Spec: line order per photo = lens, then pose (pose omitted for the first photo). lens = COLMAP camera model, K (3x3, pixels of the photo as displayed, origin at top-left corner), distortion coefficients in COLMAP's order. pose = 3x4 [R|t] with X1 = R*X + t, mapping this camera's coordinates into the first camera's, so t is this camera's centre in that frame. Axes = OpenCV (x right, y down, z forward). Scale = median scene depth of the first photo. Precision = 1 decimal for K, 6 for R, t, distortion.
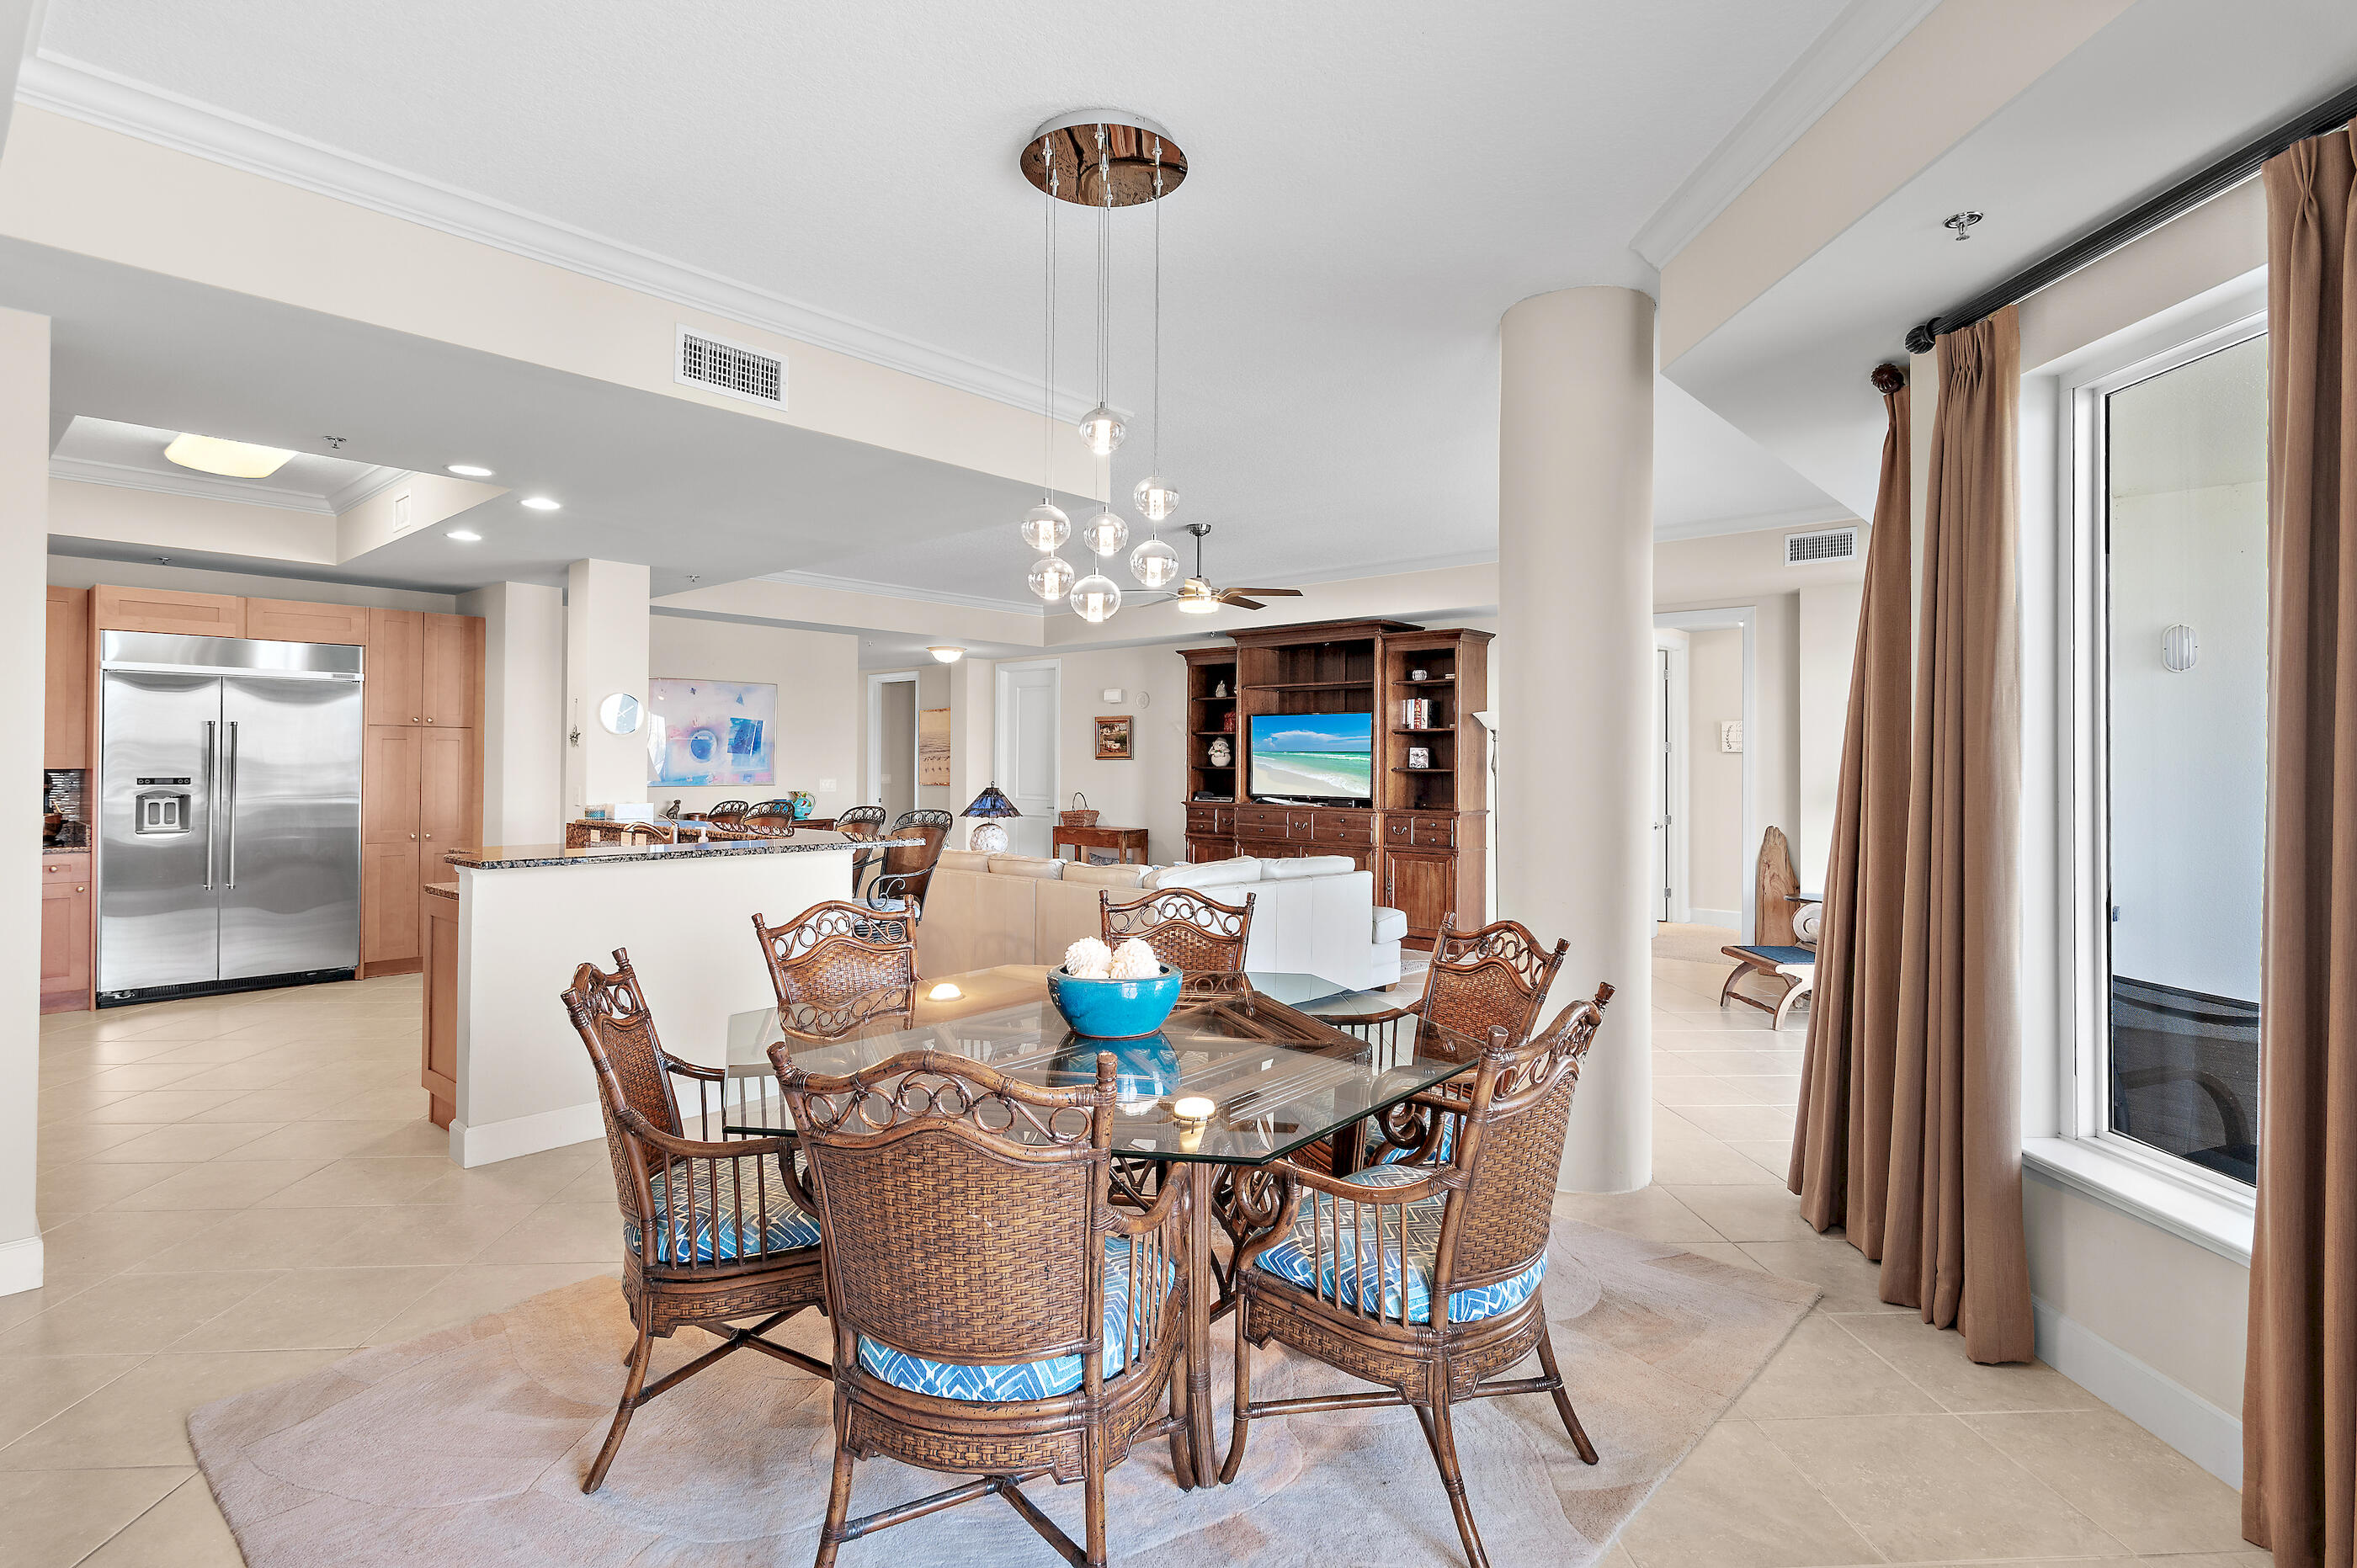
lens RADIAL K [[1167.9, 0, 1208.0], [0, 1167.9, 746.7], [0, 0, 1]] dist [-0.003282, -0.001232]
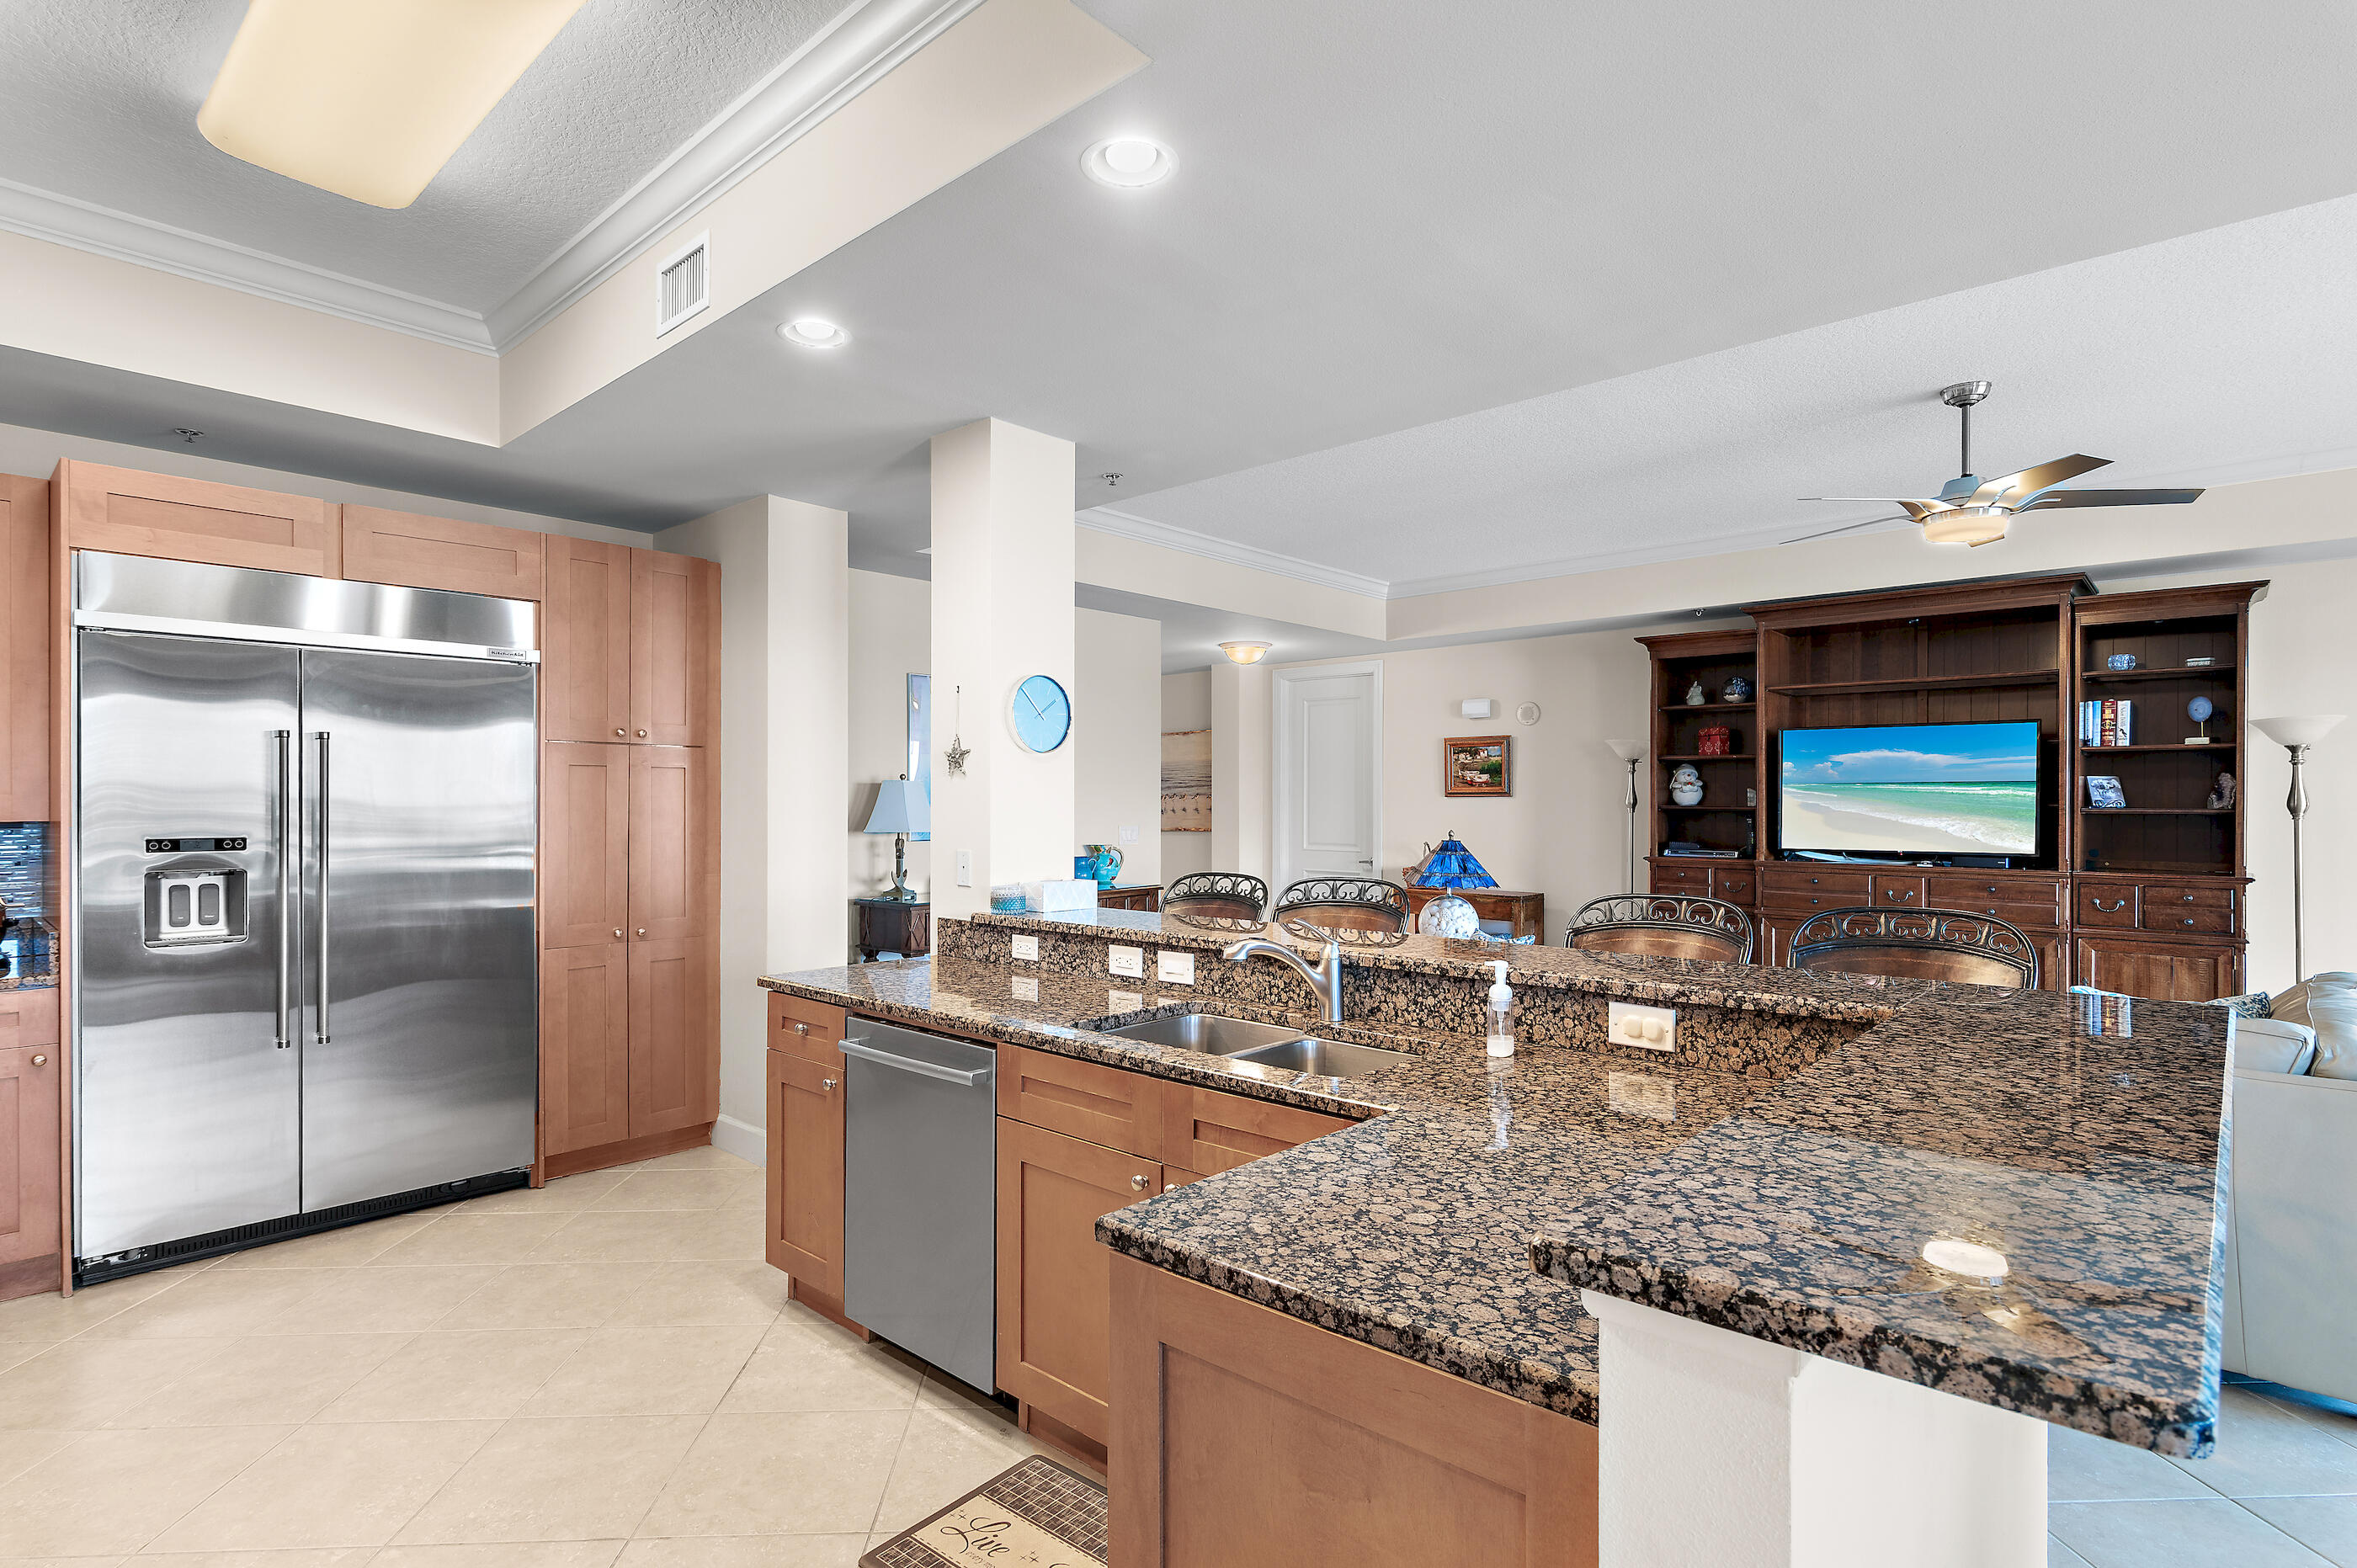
lens RADIAL K [[1167.9, 0, 1180.4], [0, 1167.9, 794.6], [0, 0, 1]] dist [-0.003282, -0.001232]
pose [[0.999825, -0.004326, -0.018219, -0.370434], [0.004485, 0.999952, 0.008743, 0.003880], [0.018180, -0.008823, 0.999796, 0.403359]]
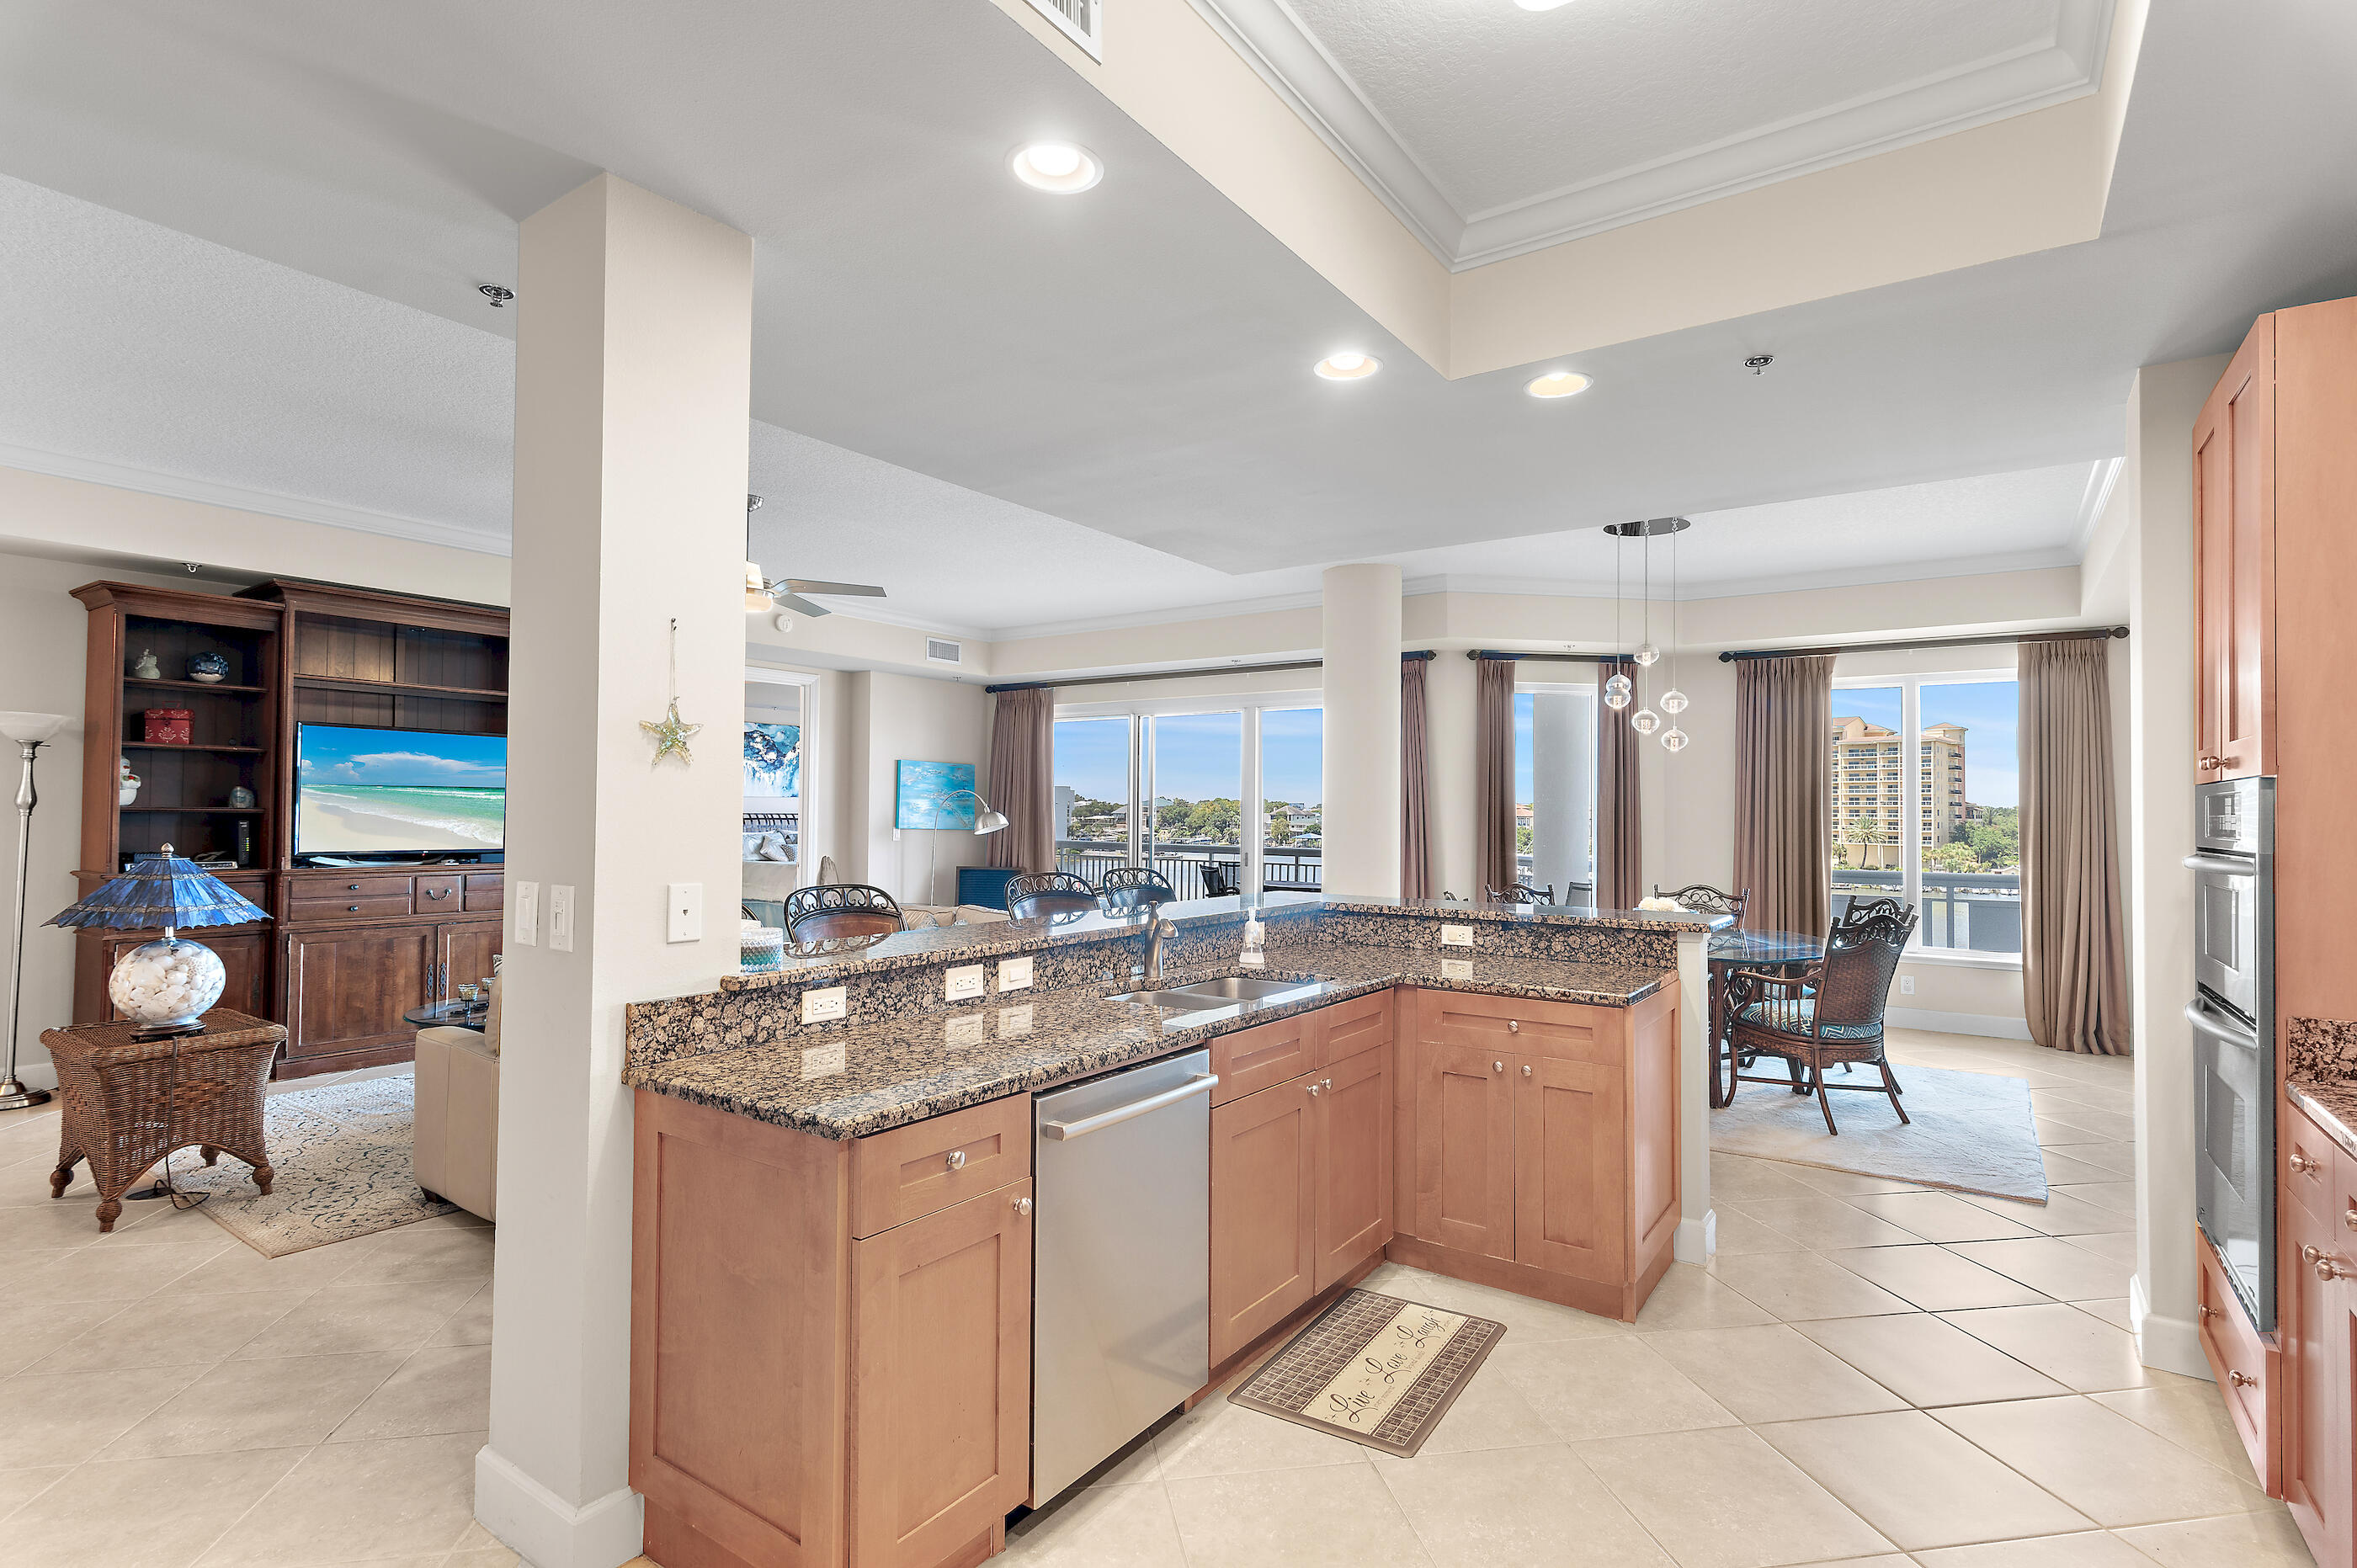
lens RADIAL K [[1167.9, 0, 1177.7], [0, 1167.9, 795.4], [0, 0, 1]] dist [-0.003282, -0.001232]
pose [[-0.107145, 0.005620, 0.994227, -0.758847], [-0.021813, 0.999730, -0.008002, 0.007078], [-0.994004, -0.022545, -0.106994, 0.767696]]
